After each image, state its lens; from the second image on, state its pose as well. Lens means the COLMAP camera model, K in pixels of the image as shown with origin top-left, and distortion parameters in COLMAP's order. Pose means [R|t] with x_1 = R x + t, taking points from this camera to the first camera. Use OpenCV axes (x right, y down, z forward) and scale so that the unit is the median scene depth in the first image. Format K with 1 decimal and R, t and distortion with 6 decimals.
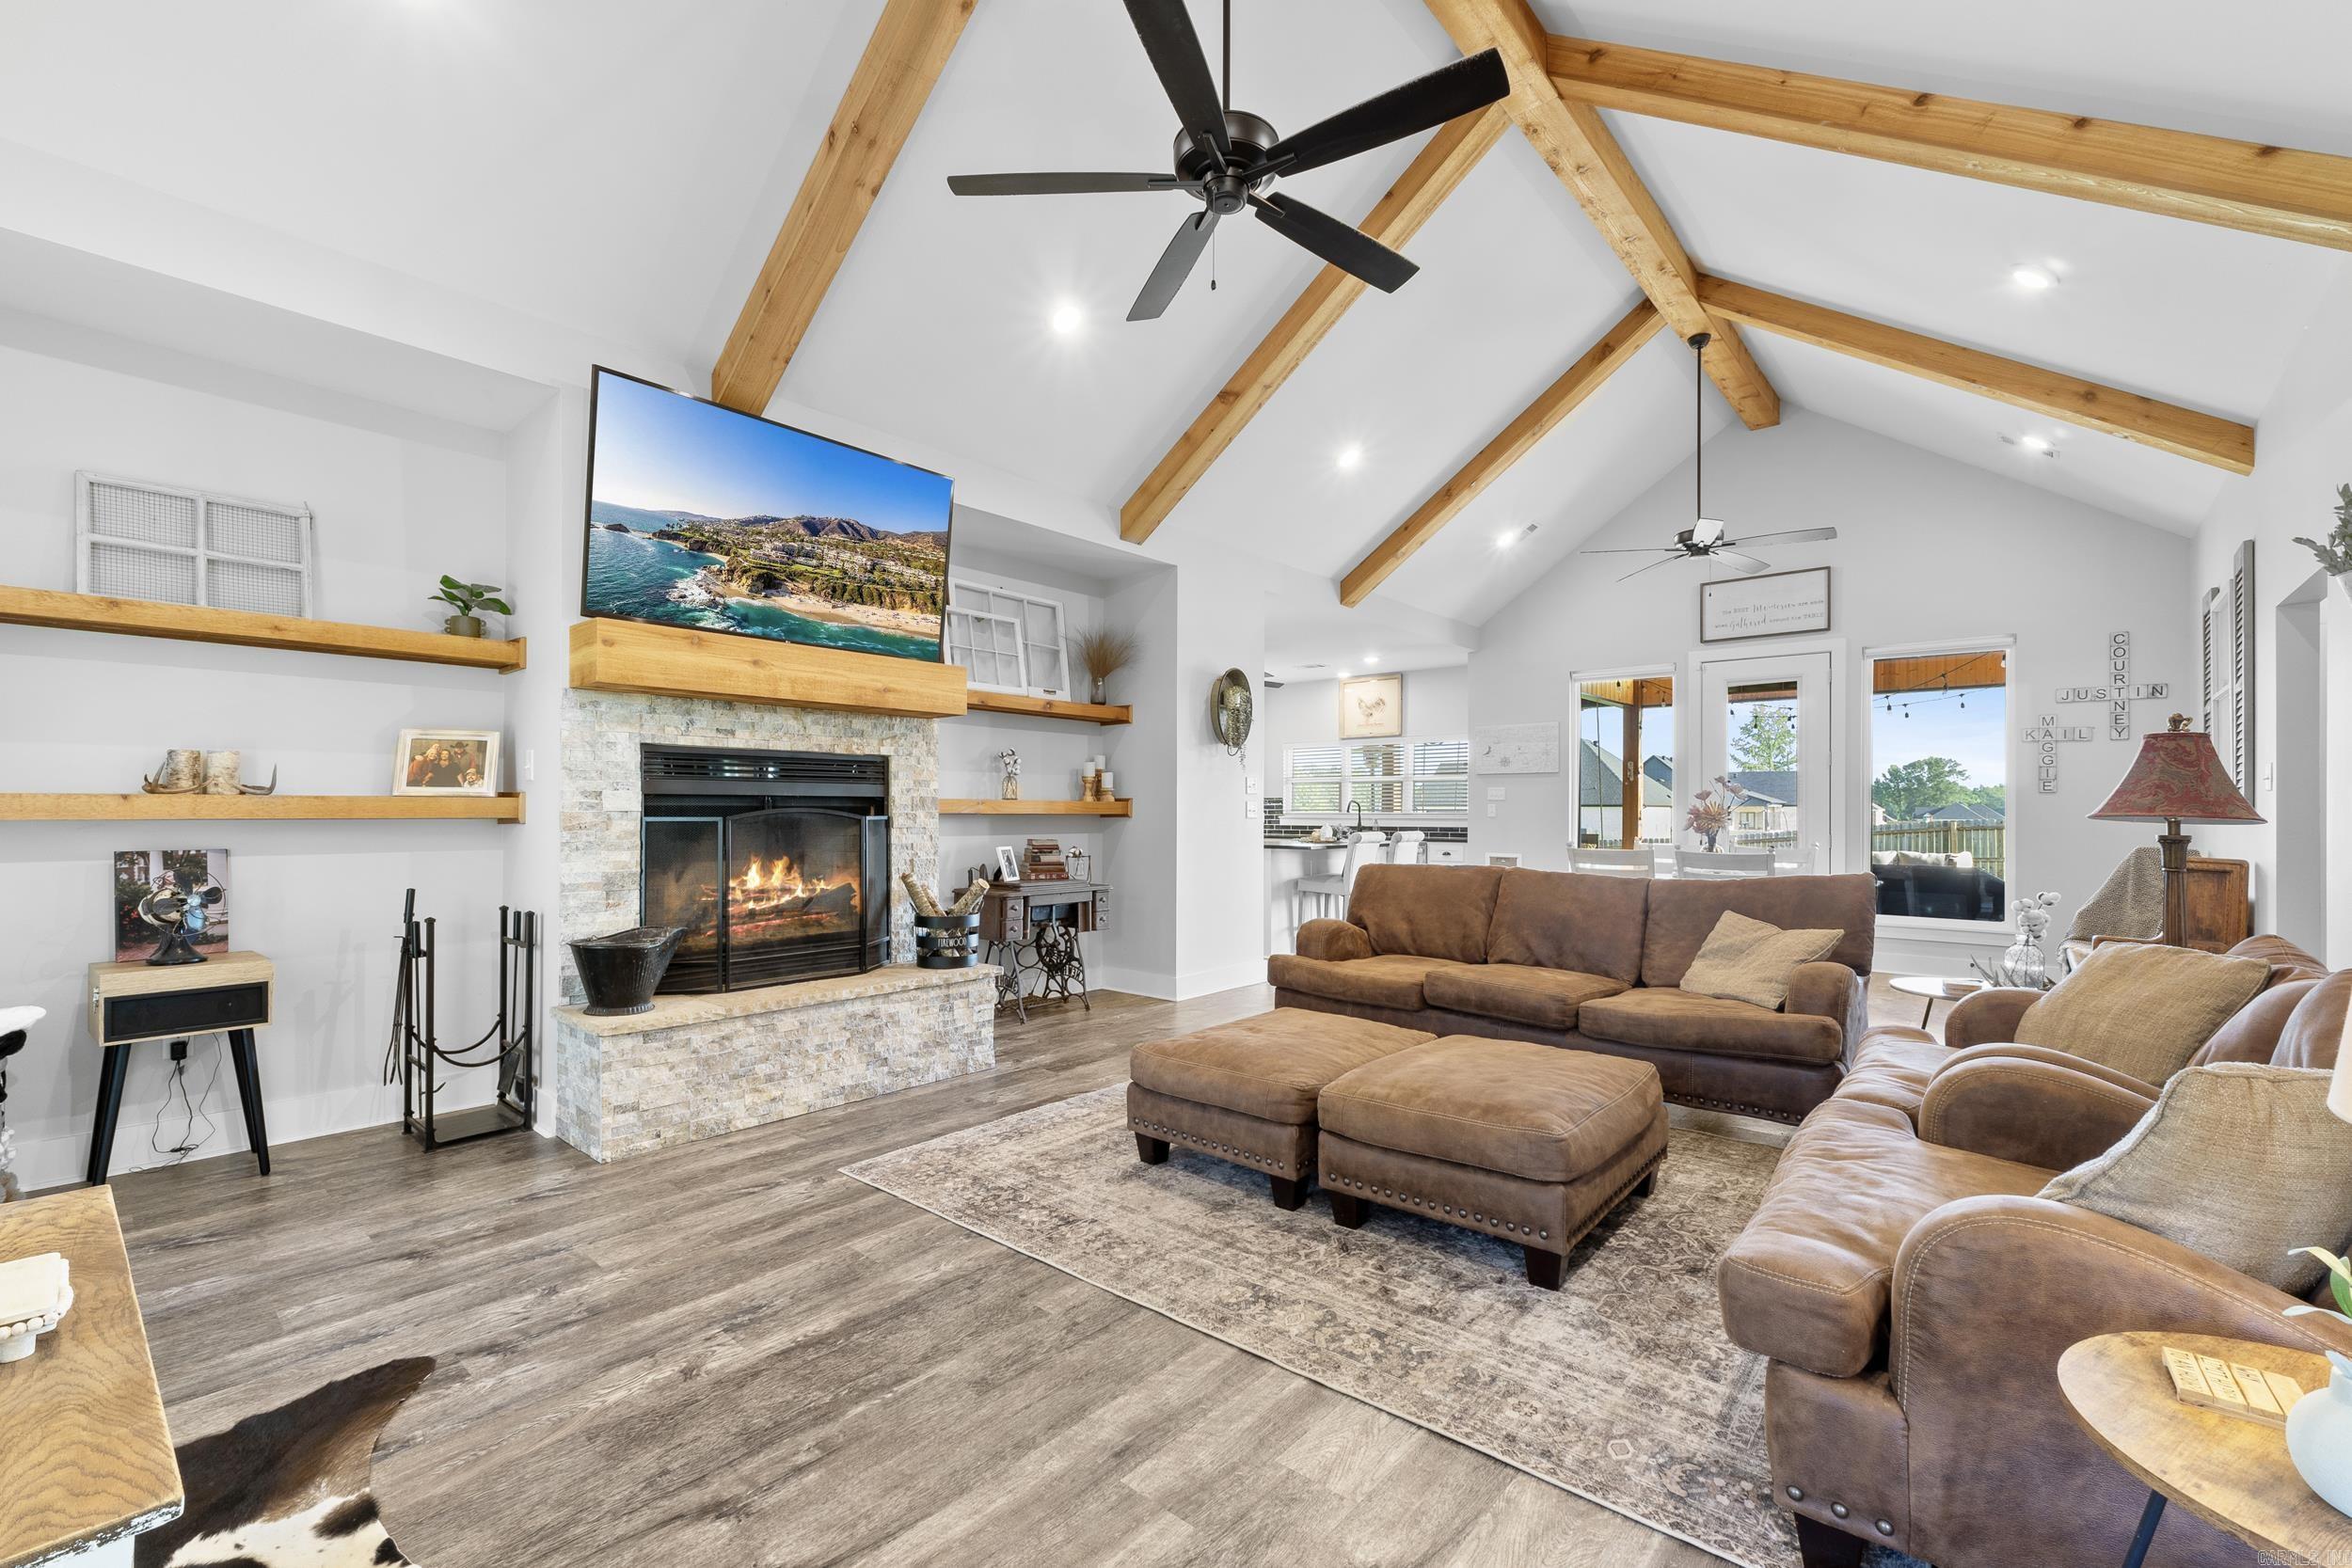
lens RADIAL K [[993.5, 0, 1179.8], [0, 993.5, 804.8], [0, 0, 1]] dist [-0.004304, 0.000501]
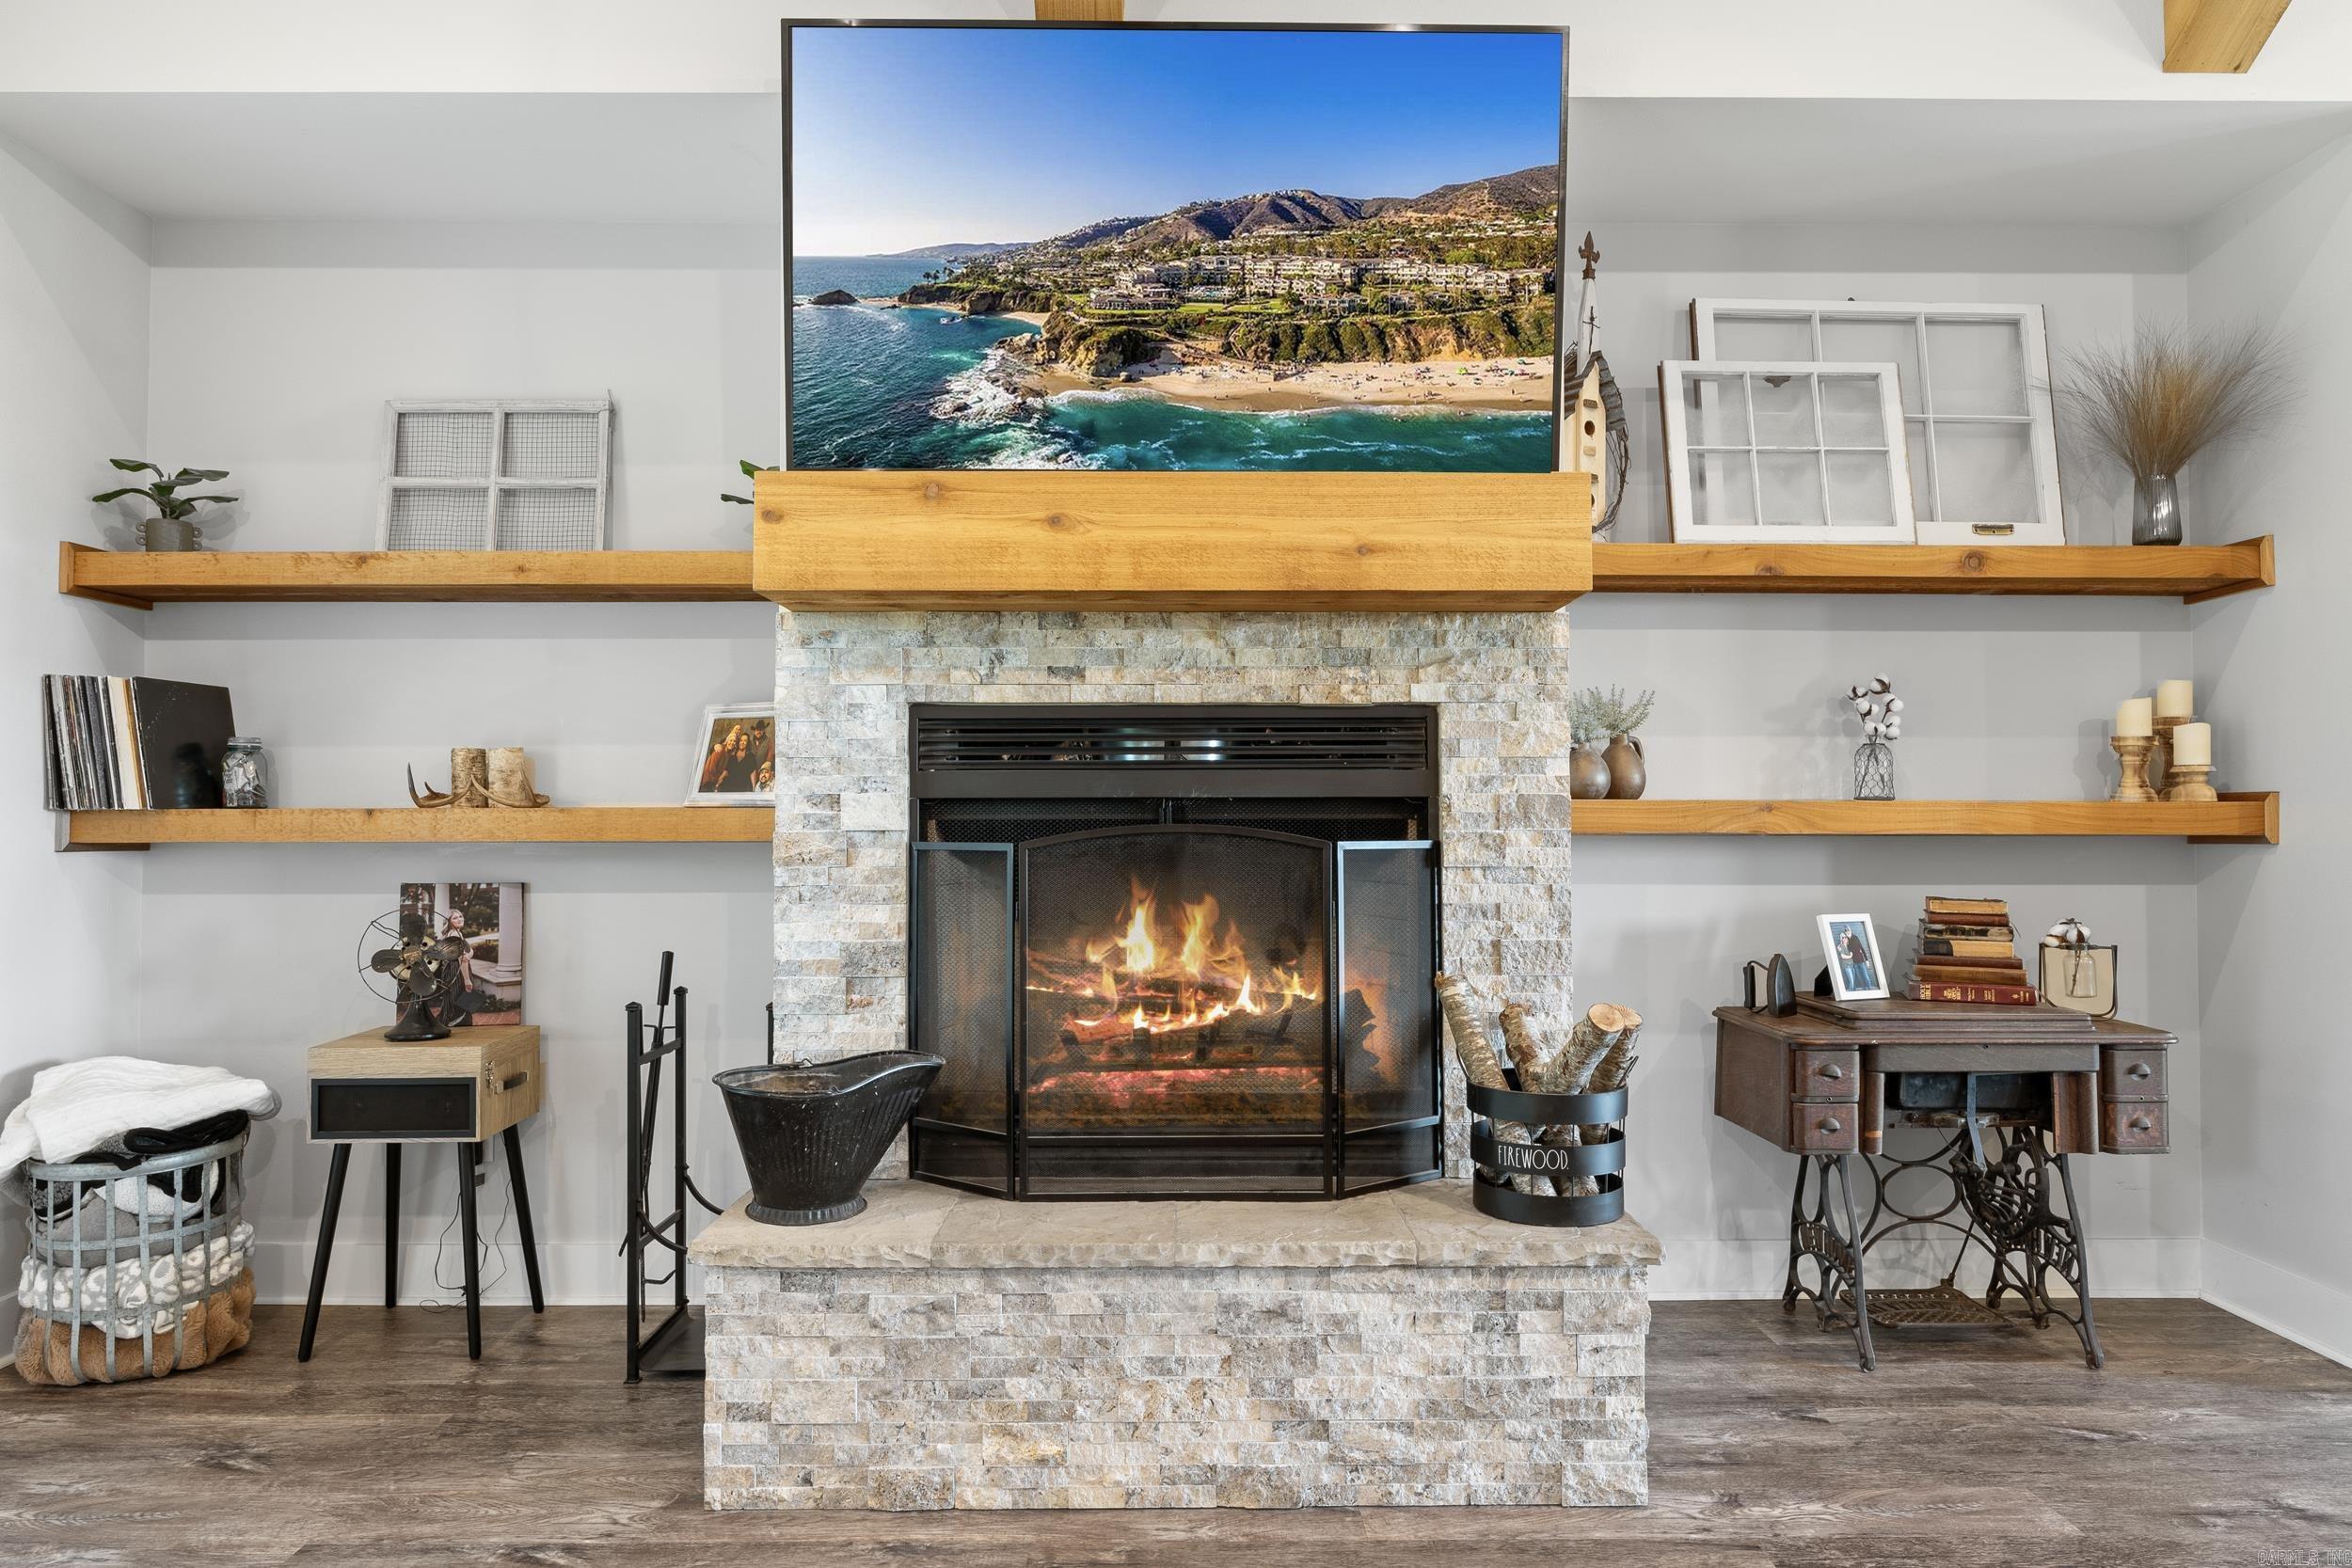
lens RADIAL K [[1412.8, 0, 1186.7], [0, 1412.8, 802.7], [0, 0, 1]] dist [-0.001656, -0.002421]
pose [[0.663100, -0.016664, -0.748346, 0.111263], [0.006655, 0.999844, -0.016367, 0.004625], [0.748502, 0.005873, 0.663107, 0.547407]]
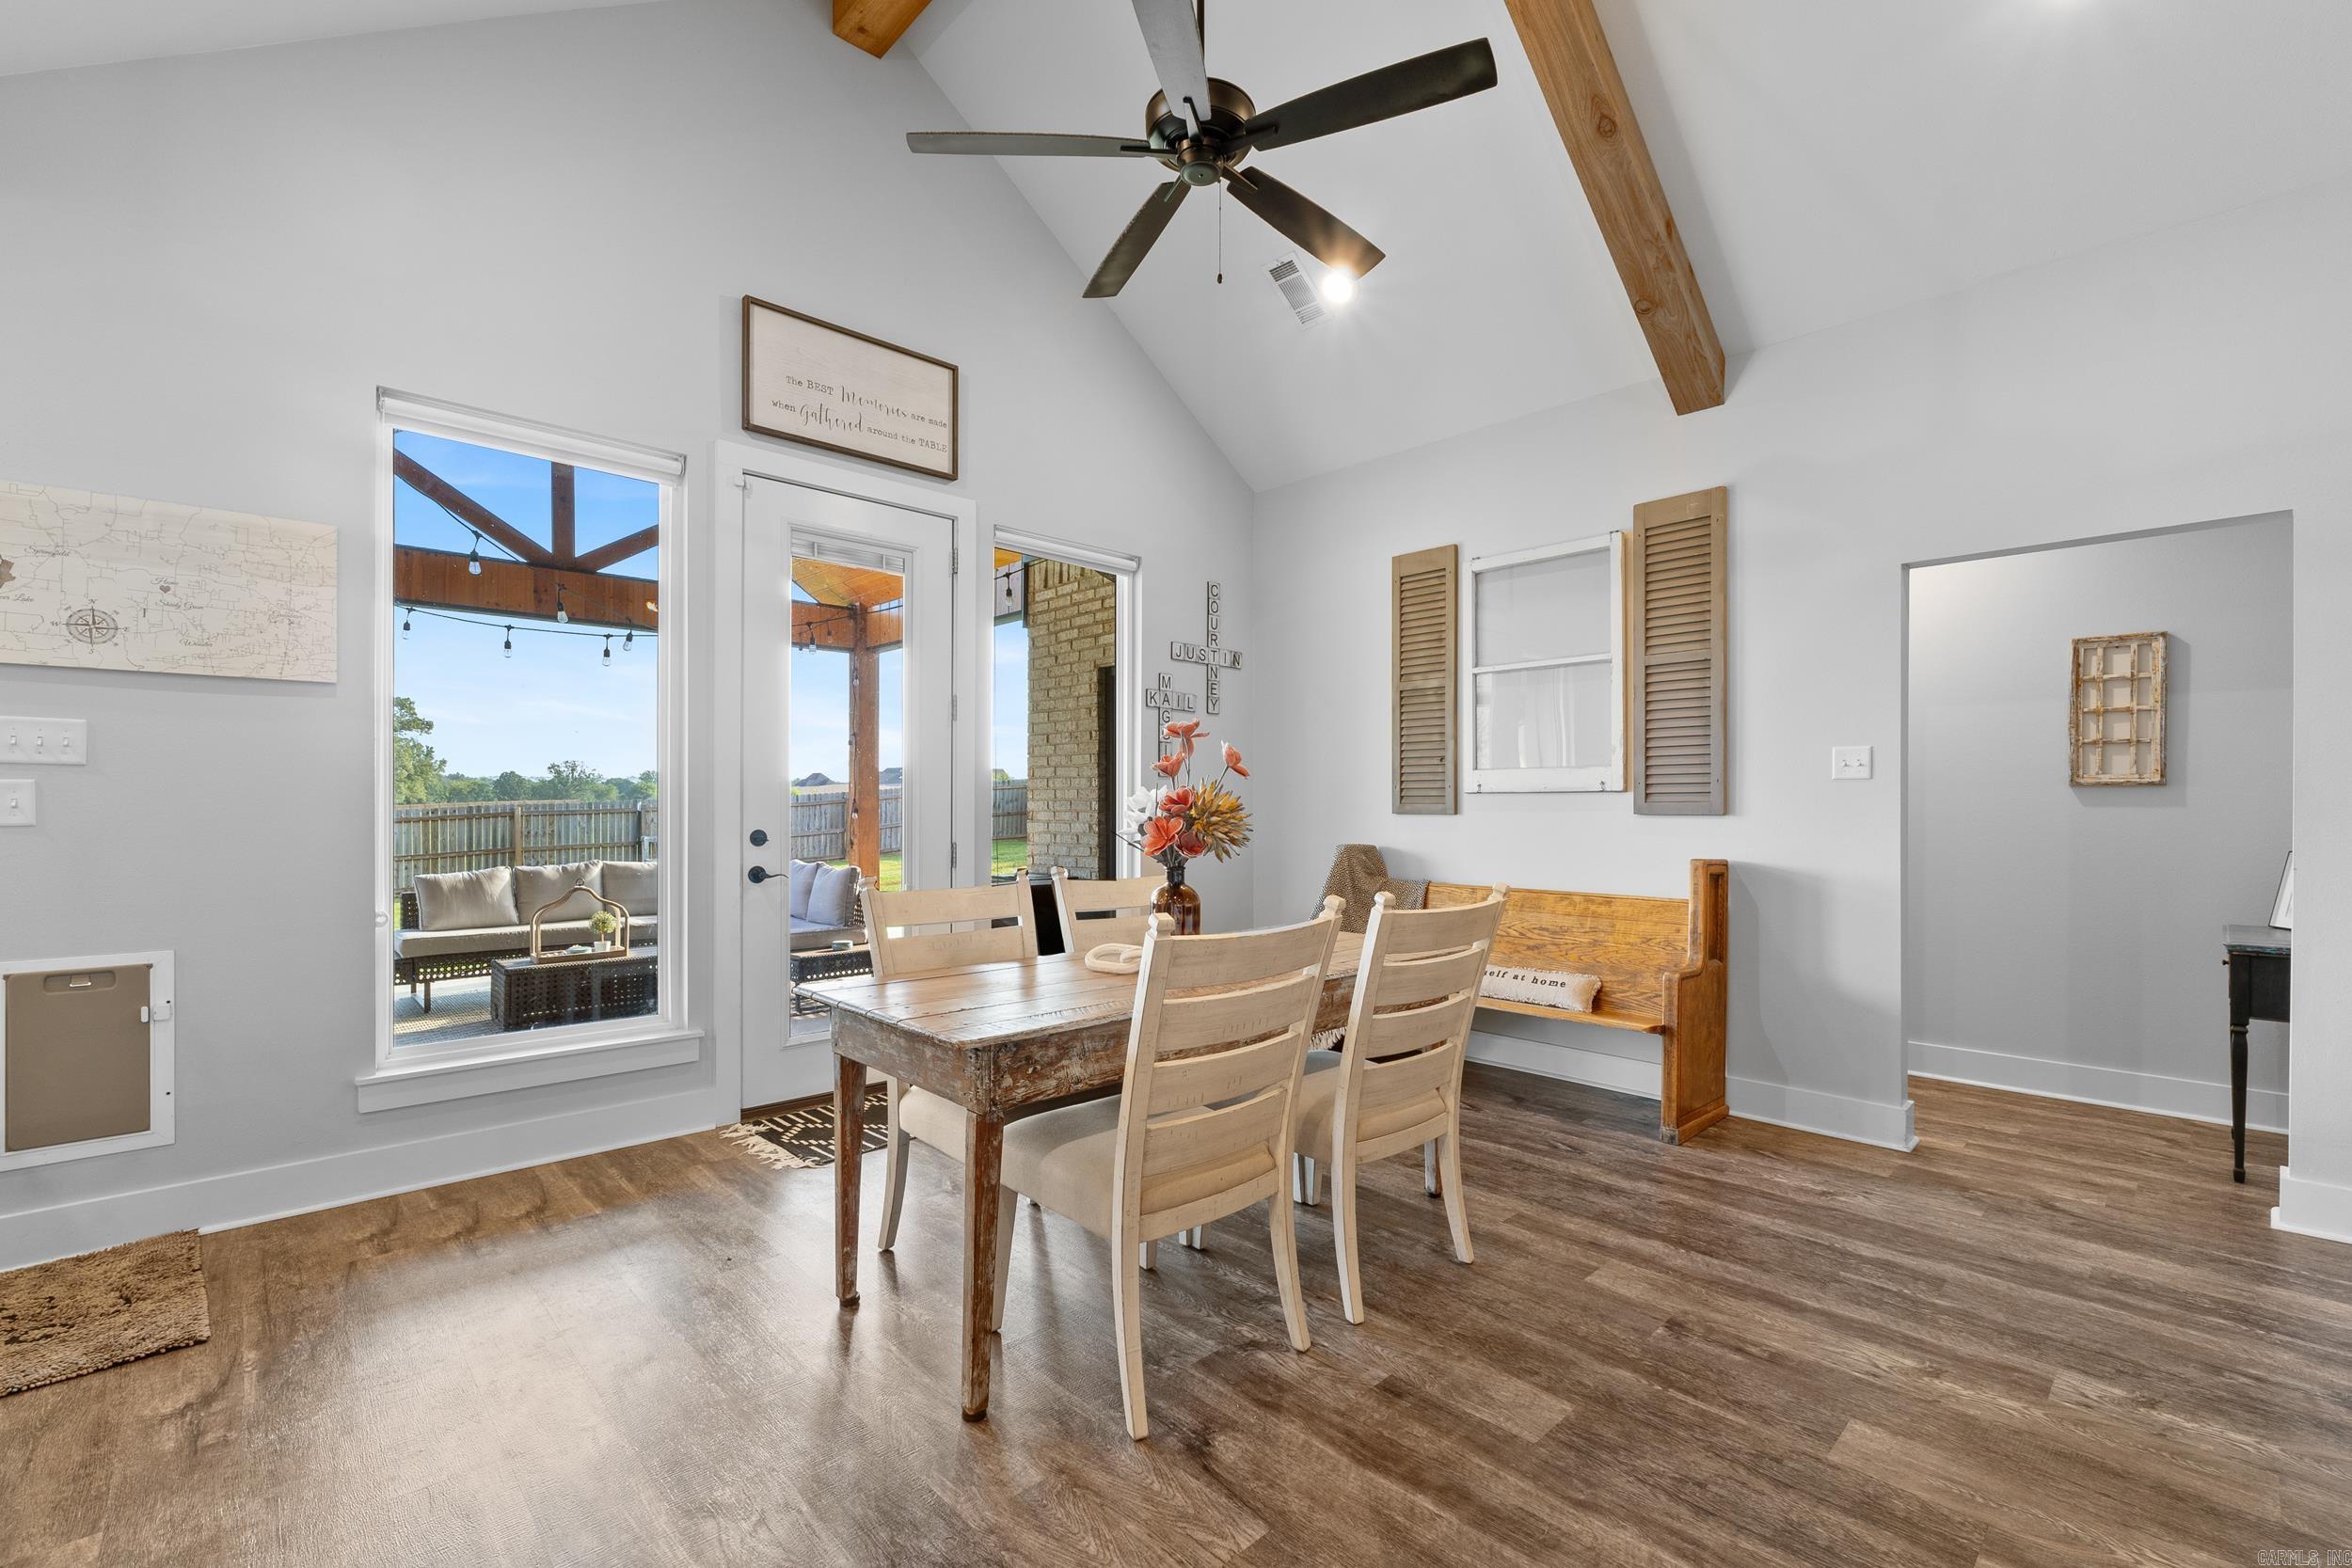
lens RADIAL K [[993.5, 0, 1169.2], [0, 993.5, 814.1], [0, 0, 1]] dist [-0.004304, 0.000501]
pose [[0.096685, -0.016895, 0.995172, 0.180847], [-0.005862, 0.999829, 0.017544, 0.005982], [-0.995298, -0.007530, 0.096569, 1.485733]]
